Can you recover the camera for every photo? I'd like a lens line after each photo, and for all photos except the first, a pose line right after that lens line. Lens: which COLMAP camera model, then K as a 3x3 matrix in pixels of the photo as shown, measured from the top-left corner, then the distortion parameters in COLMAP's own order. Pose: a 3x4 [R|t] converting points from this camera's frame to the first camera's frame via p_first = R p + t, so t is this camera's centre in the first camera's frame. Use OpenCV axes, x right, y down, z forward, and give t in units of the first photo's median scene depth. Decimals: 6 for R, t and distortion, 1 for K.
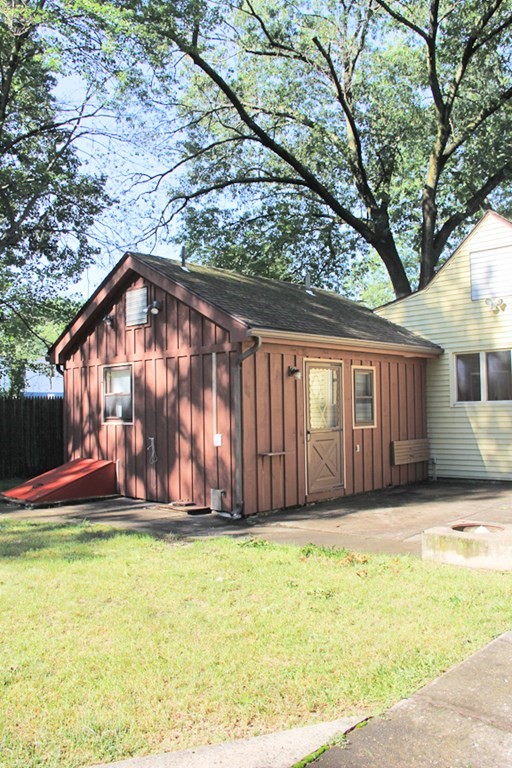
lens RADIAL K [[690.4, 0, 256.0], [0, 690.4, 384.0], [0, 0, 1]] dist [-0.100369, 0.007174]
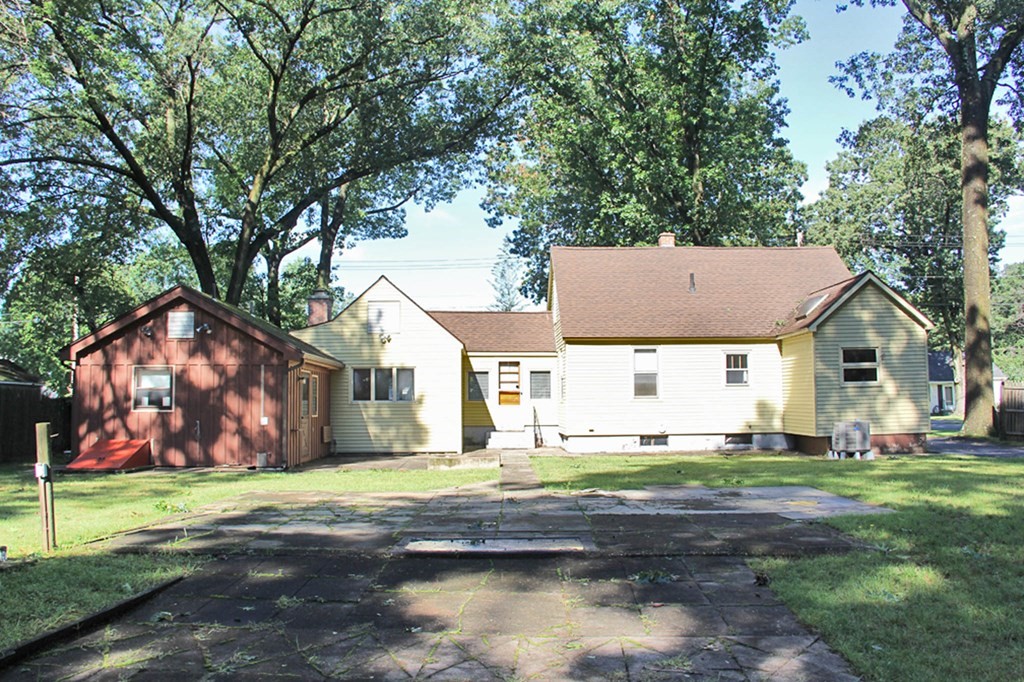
lens RADIAL K [[865.5, 0, 512.0], [0, 865.5, 341.0], [0, 0, 1]] dist [0.003565, 0.003295]
pose [[0.746396, 0.072315, 0.661561, -0.769446], [-0.038065, 0.997090, -0.066045, 0.009029], [-0.664413, 0.024114, 0.746977, -0.683134]]
